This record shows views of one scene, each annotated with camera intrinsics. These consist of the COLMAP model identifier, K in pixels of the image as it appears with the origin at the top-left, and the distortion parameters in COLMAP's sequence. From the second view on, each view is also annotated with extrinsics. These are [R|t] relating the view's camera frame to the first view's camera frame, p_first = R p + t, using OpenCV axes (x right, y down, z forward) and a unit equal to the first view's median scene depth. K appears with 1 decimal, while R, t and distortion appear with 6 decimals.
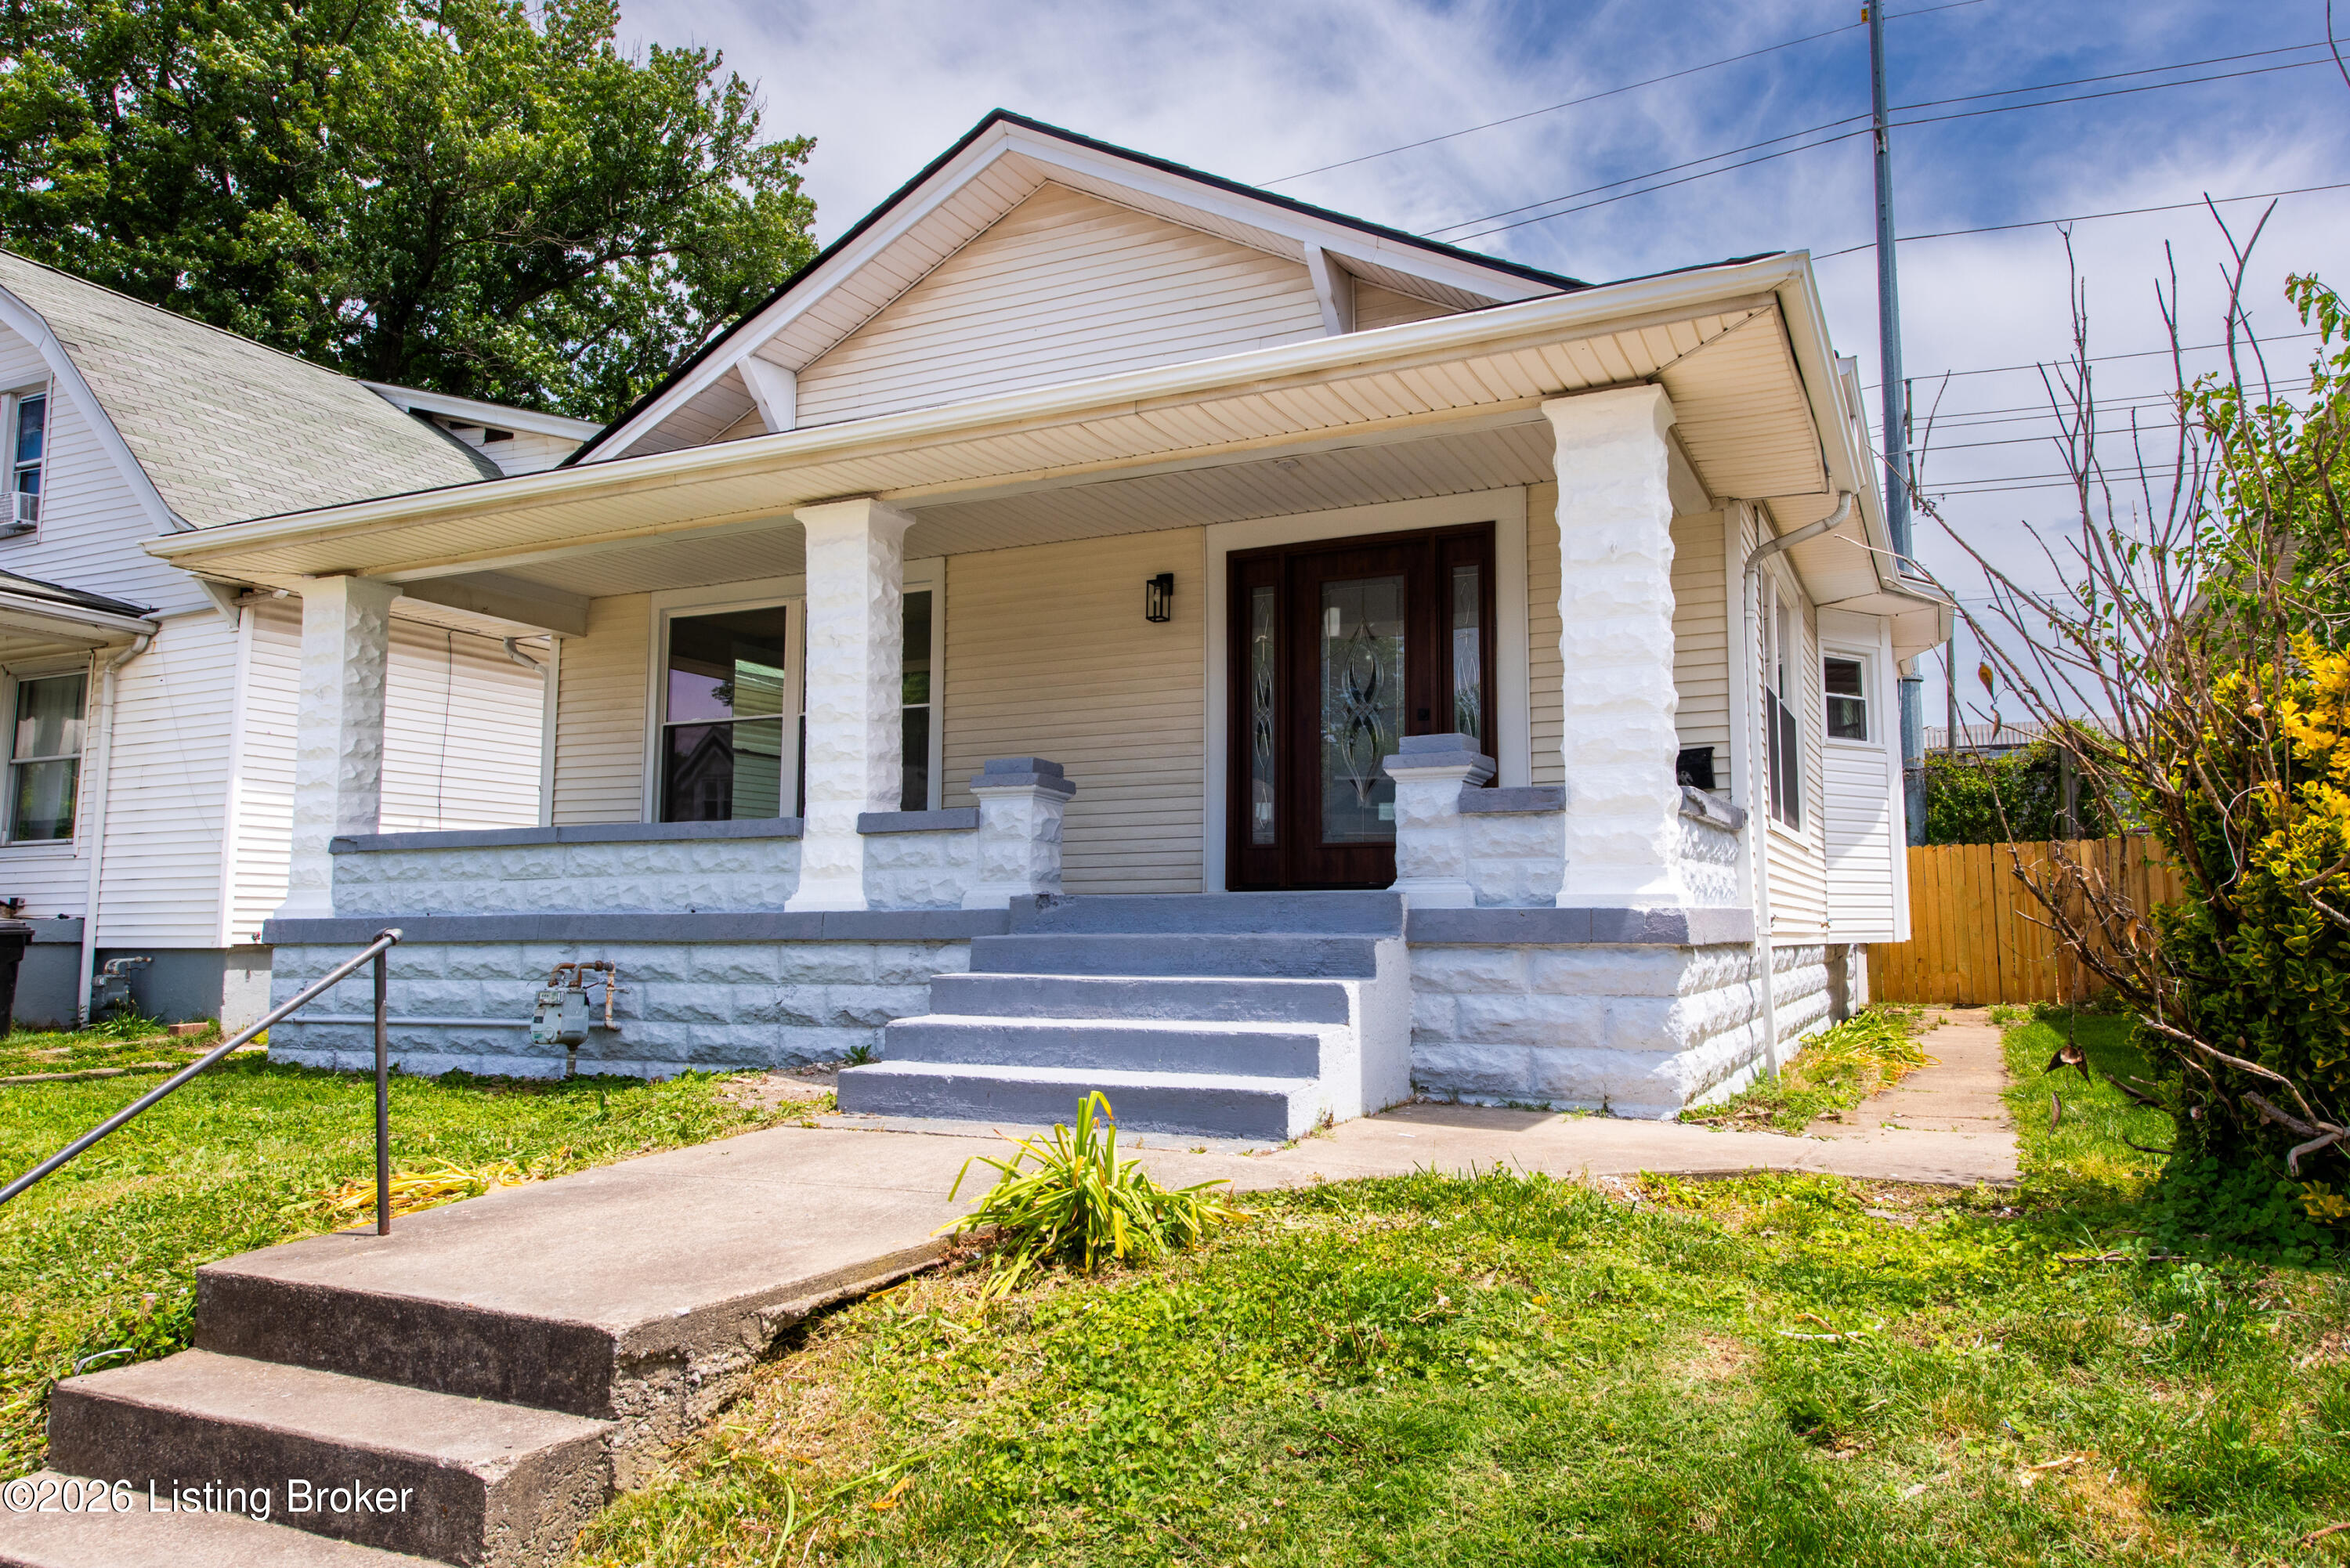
lens RADIAL K [[1580.6, 0, 1193.5], [0, 1580.6, 739.0], [0, 0, 1]] dist [-0.010386, -0.004831]
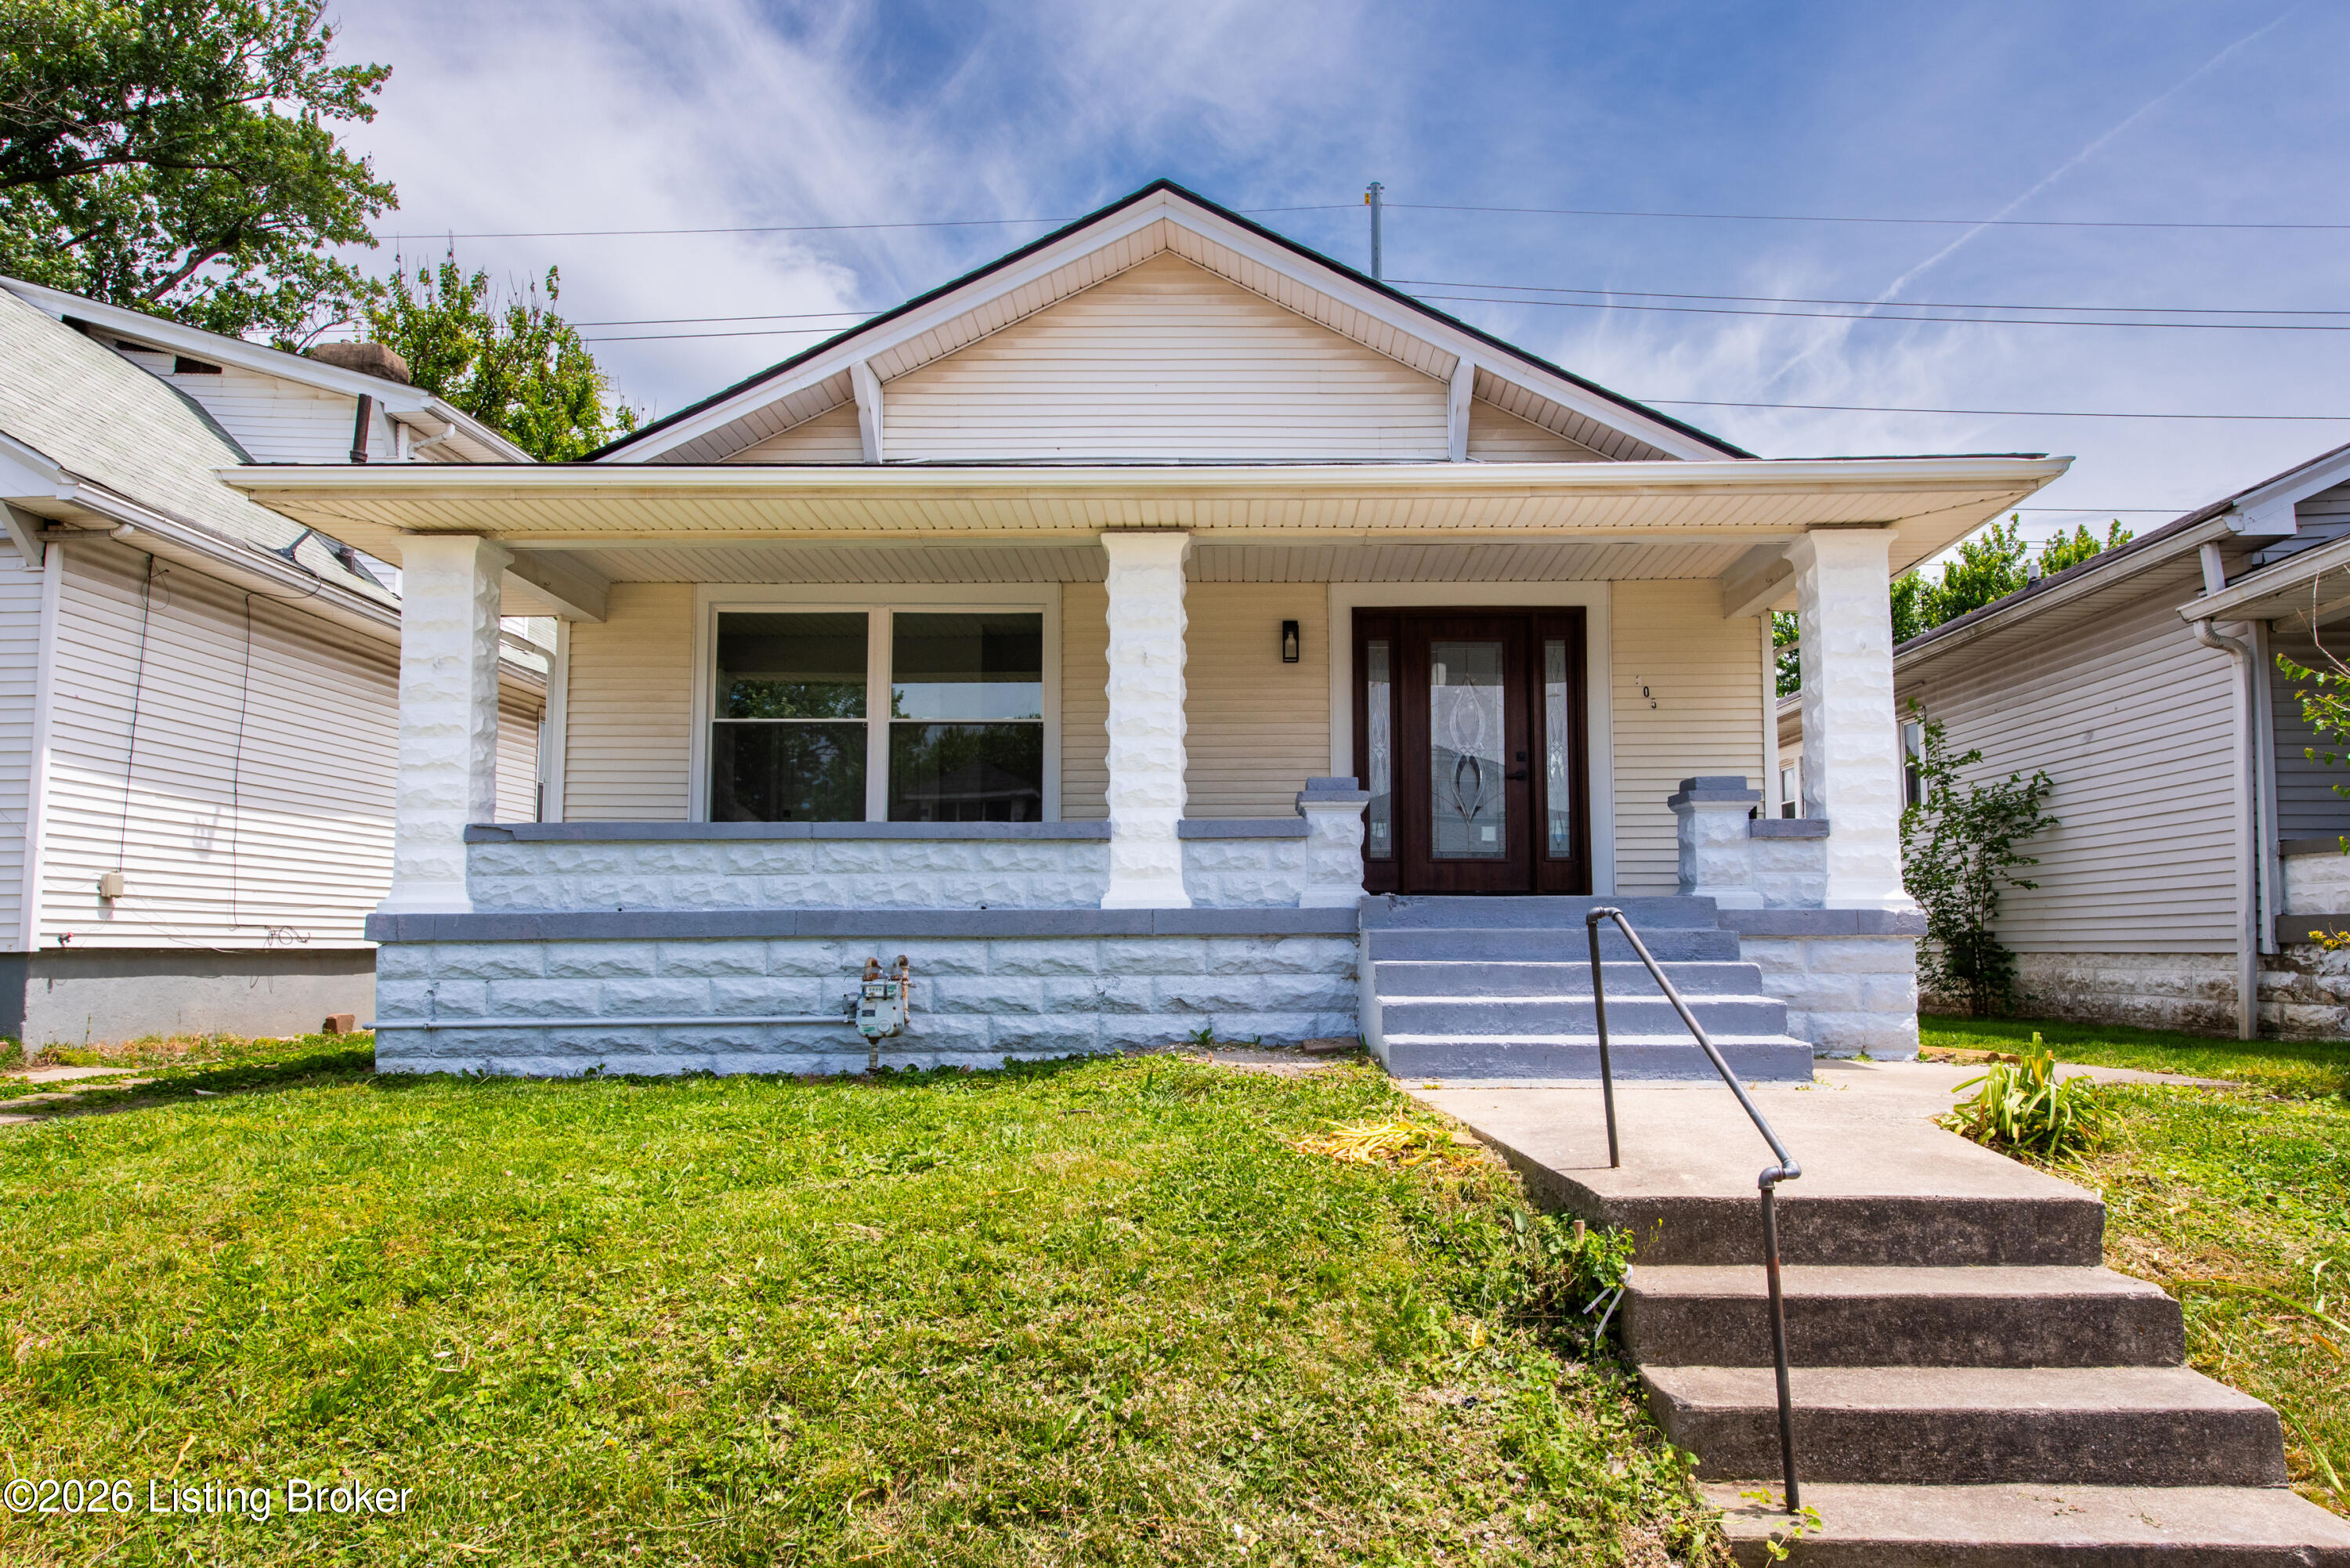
lens RADIAL K [[1478.9, 0, 1168.3], [0, 1478.9, 797.6], [0, 0, 1]] dist [0.008950, 0.005591]
pose [[0.912303, 0.039032, 0.407651, -0.582183], [-0.049051, 0.998696, 0.014150, 0.015157], [-0.406567, -0.032905, 0.913028, 0.053235]]
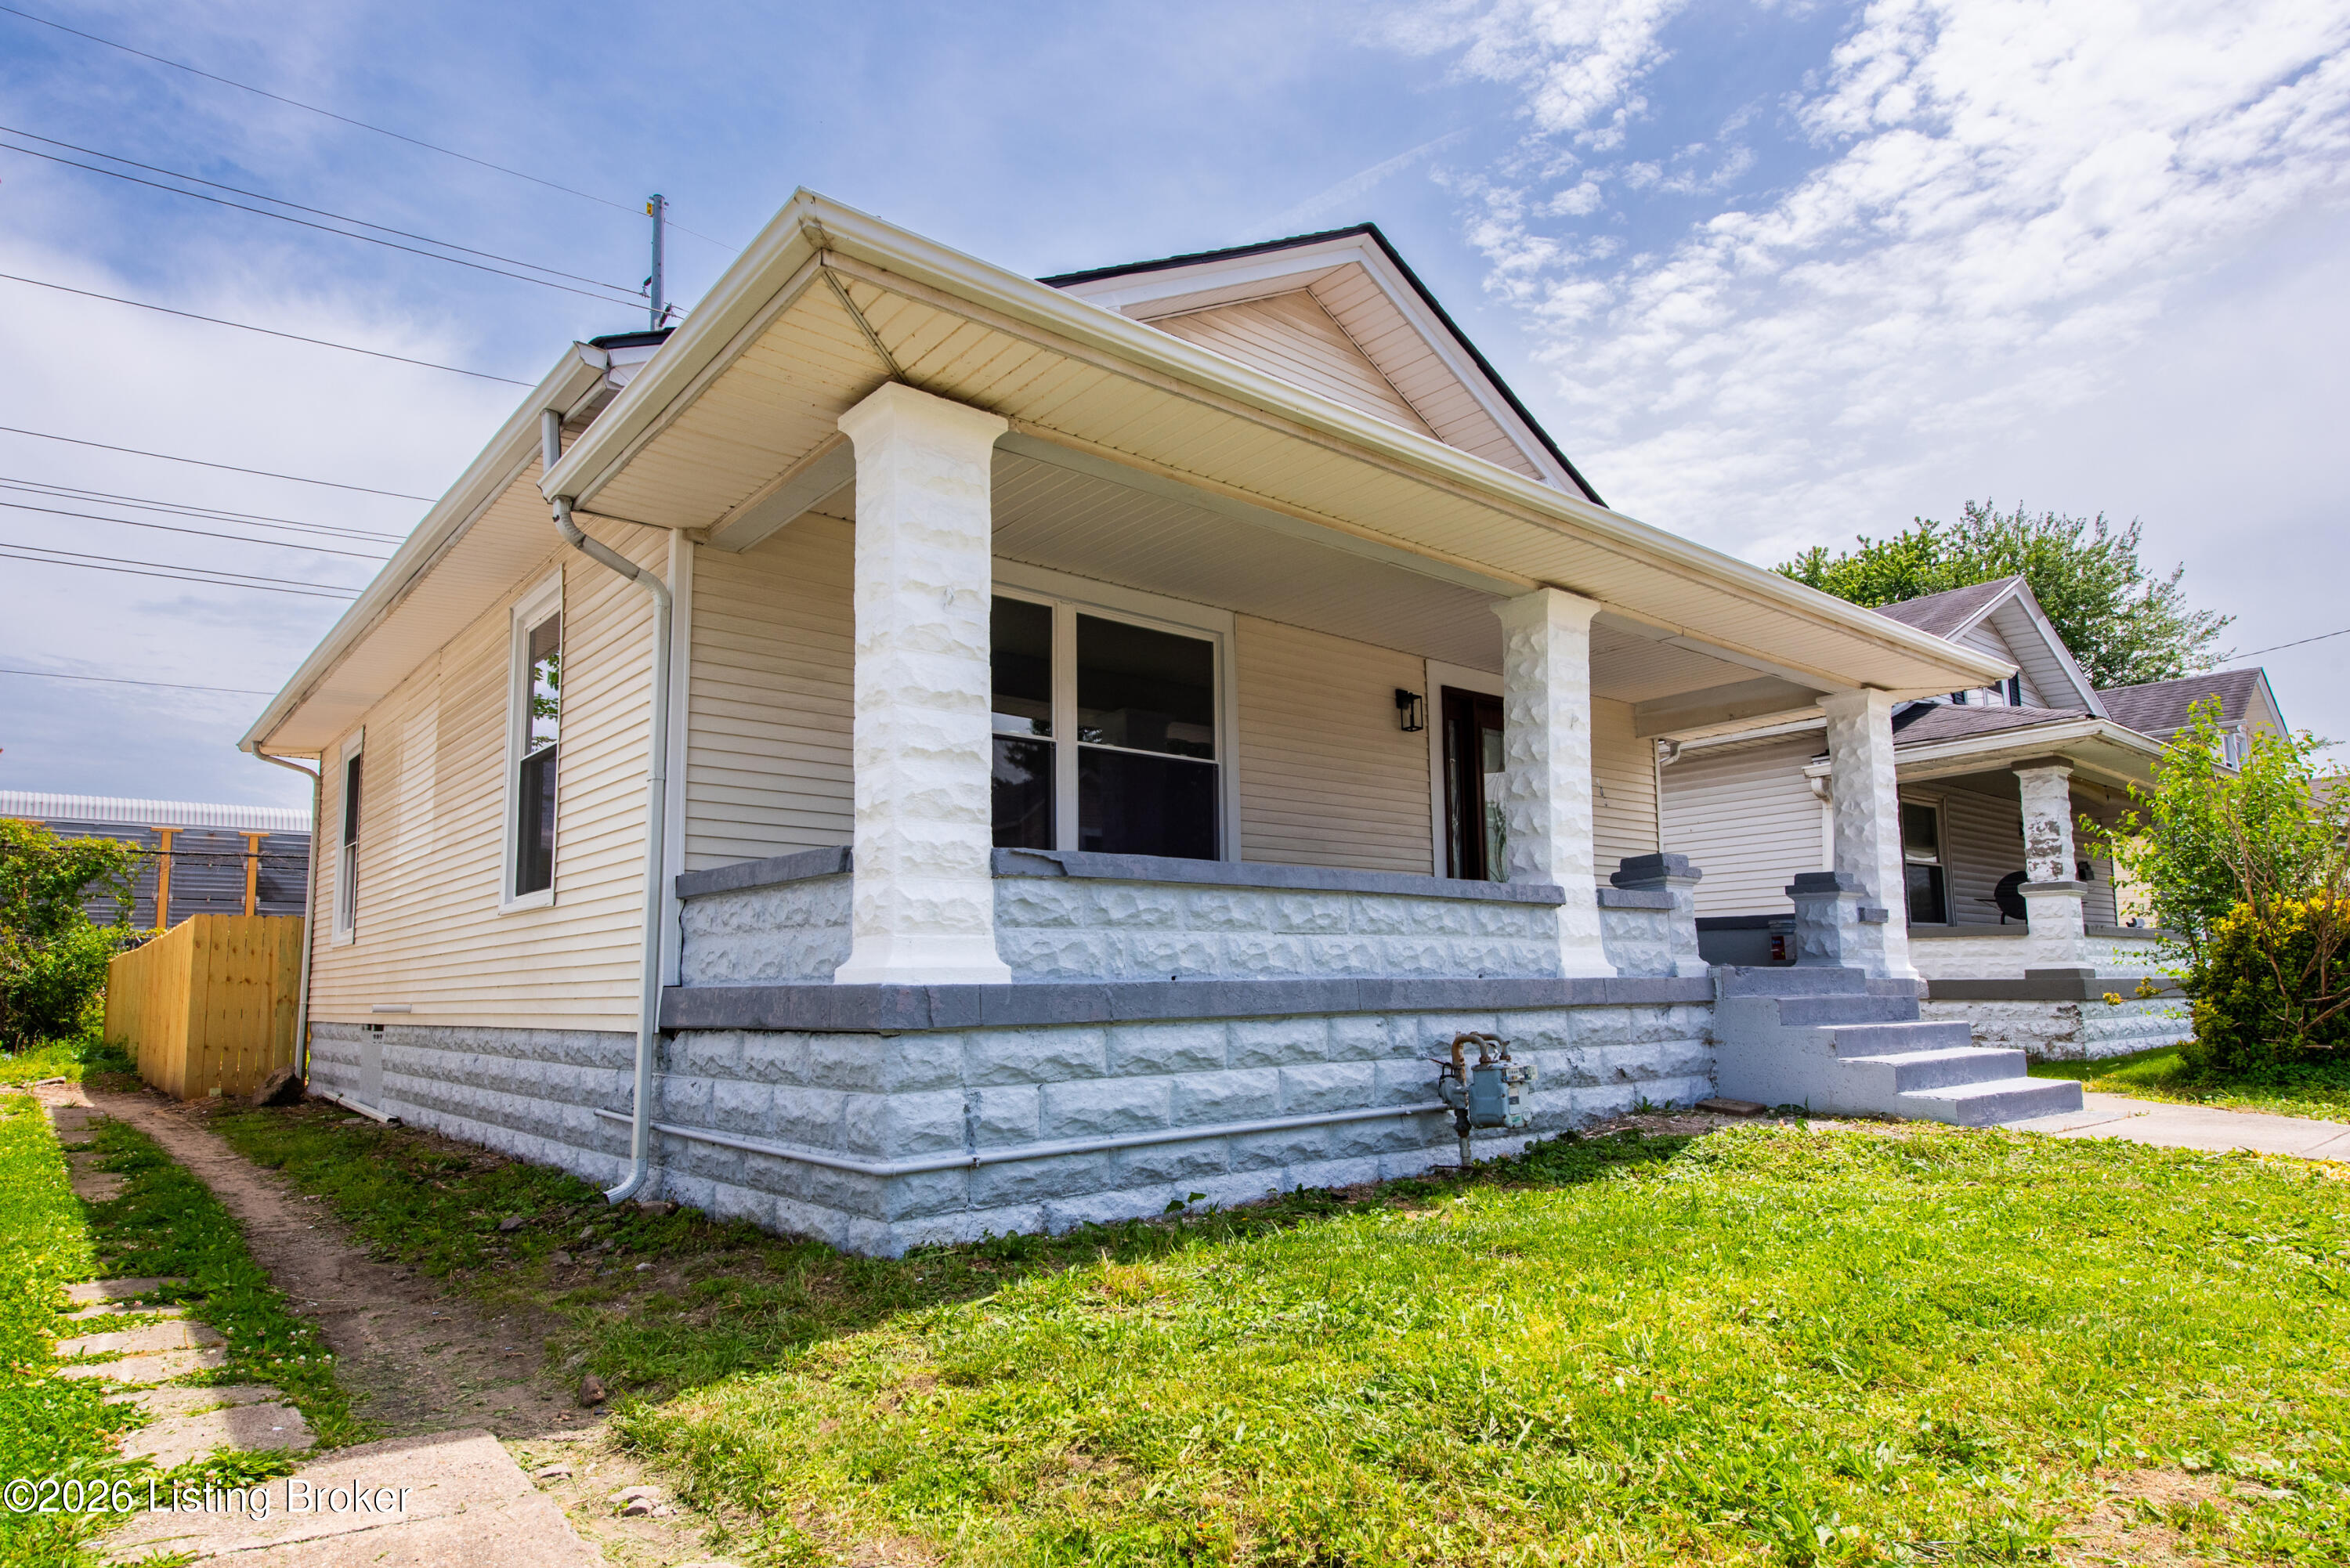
lens RADIAL K [[1409.4, 0, 1171.6], [0, 1409.4, 803.4], [0, 0, 1]] dist [0.037145, 0.000675]
pose [[0.394640, 0.117065, 0.911348, -1.123742], [-0.102584, 0.991263, -0.082908, 0.091347], [-0.913091, -0.060771, 0.403202, 0.797865]]
